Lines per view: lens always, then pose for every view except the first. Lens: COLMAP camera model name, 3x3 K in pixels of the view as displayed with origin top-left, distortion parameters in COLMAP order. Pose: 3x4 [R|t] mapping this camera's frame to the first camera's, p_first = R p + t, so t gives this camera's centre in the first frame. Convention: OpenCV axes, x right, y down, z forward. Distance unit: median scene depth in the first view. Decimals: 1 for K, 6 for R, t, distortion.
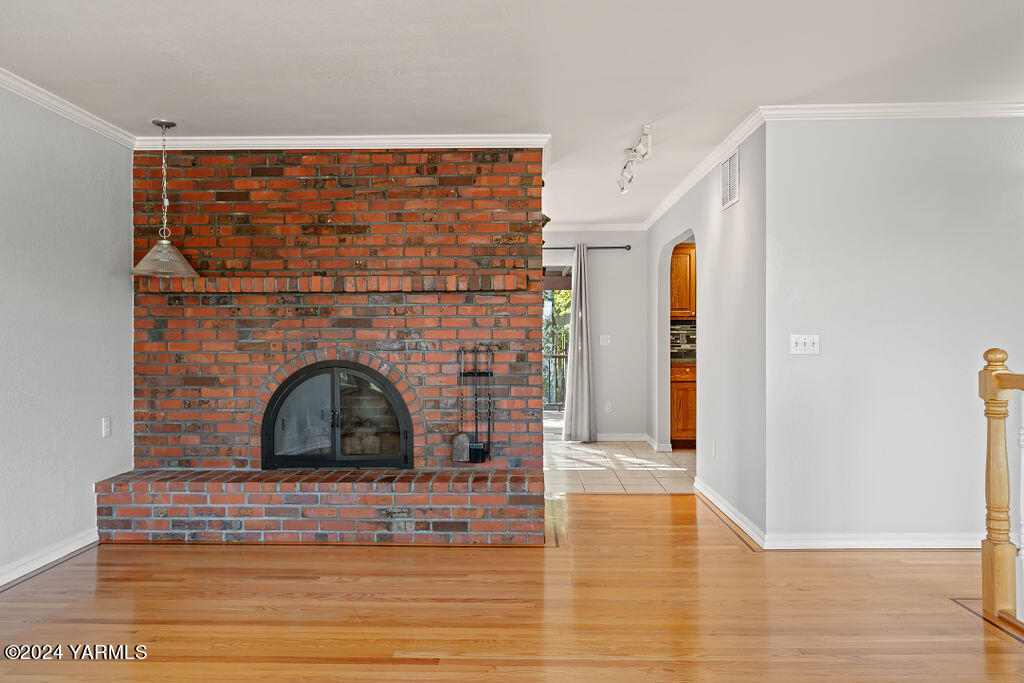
lens RADIAL K [[763.4, 0, 513.4], [0, 763.4, 338.7], [0, 0, 1]] dist [0.005486, 0.002370]
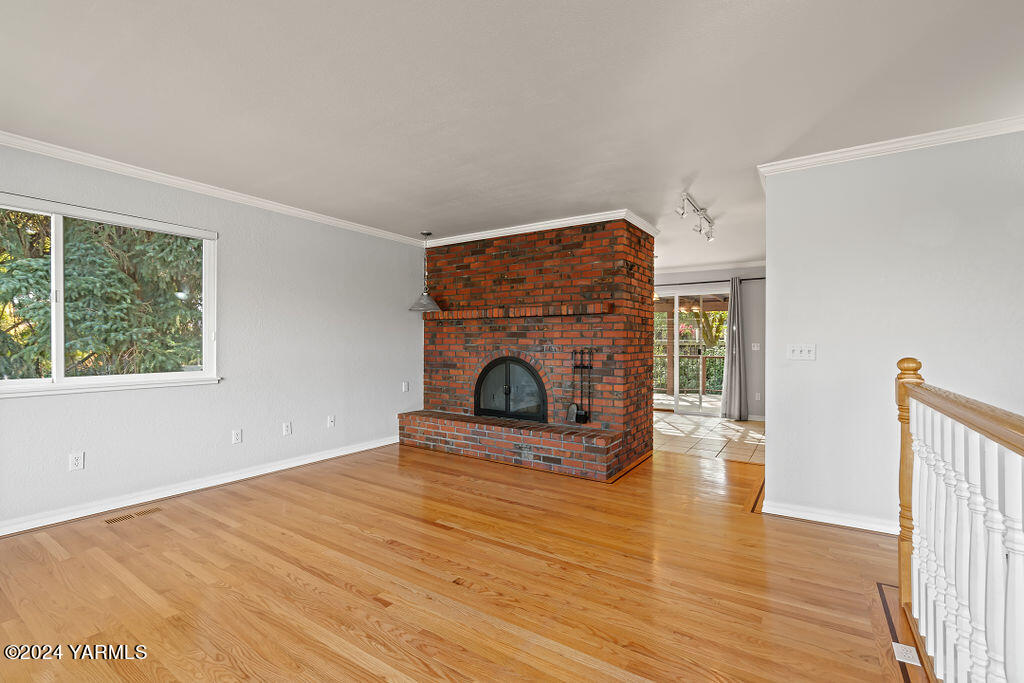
lens RADIAL K [[472.4, 0, 504.5], [0, 472.4, 338.9], [0, 0, 1]] dist [-0.011887, 0.000900]
pose [[0.836893, 0.001996, -0.547363, 0.350763], [-0.007286, 0.999945, -0.007493, -0.003384], [0.547318, 0.010259, 0.836862, 0.094775]]
